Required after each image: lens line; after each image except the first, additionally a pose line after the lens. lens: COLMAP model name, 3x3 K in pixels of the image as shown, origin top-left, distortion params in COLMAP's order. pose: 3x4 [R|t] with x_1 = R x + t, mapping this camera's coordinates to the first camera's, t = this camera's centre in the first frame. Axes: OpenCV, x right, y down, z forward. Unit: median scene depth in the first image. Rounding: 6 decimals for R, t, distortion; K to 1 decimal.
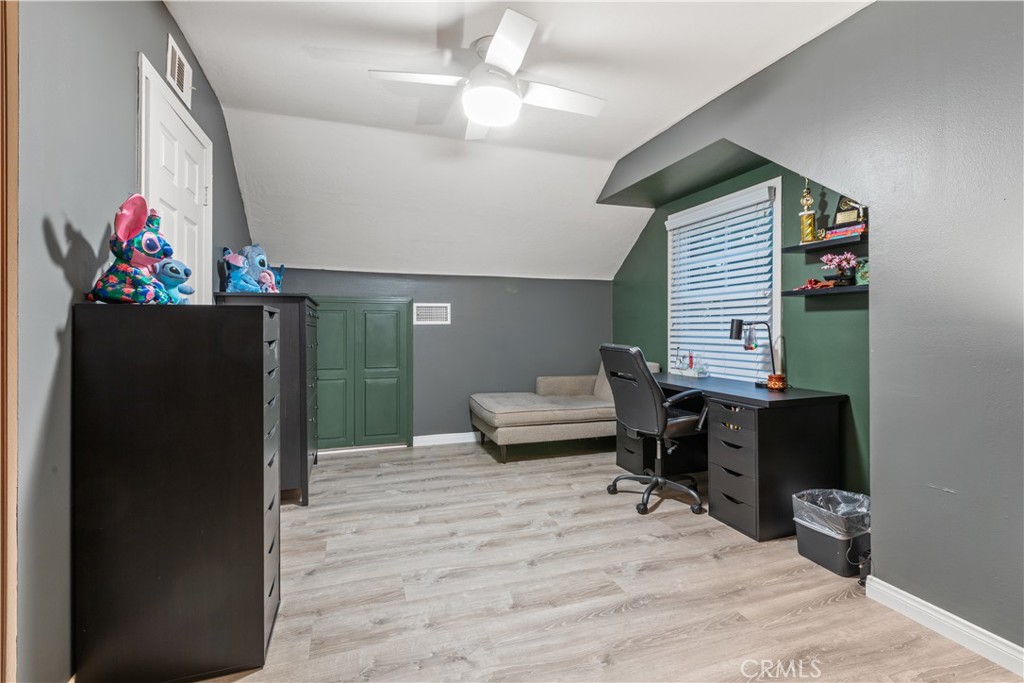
lens RADIAL K [[462.0, 0, 508.9], [0, 462.0, 324.5], [0, 0, 1]] dist [0.004035, -0.002160]
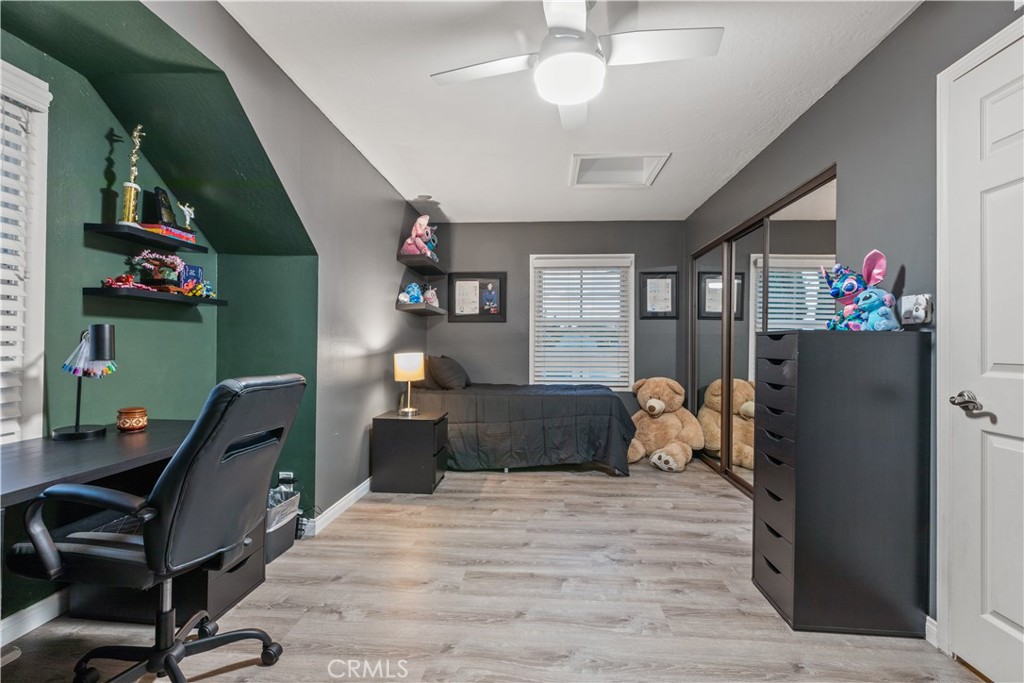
lens RADIAL K [[462.0, 0, 520.3], [0, 462.0, 338.7], [0, 0, 1]] dist [0.004035, -0.002160]
pose [[-0.925441, -0.007935, 0.378808, -0.220876], [-0.014446, 0.999793, -0.014349, 0.006852], [-0.378616, -0.018751, -0.925364, 1.445238]]
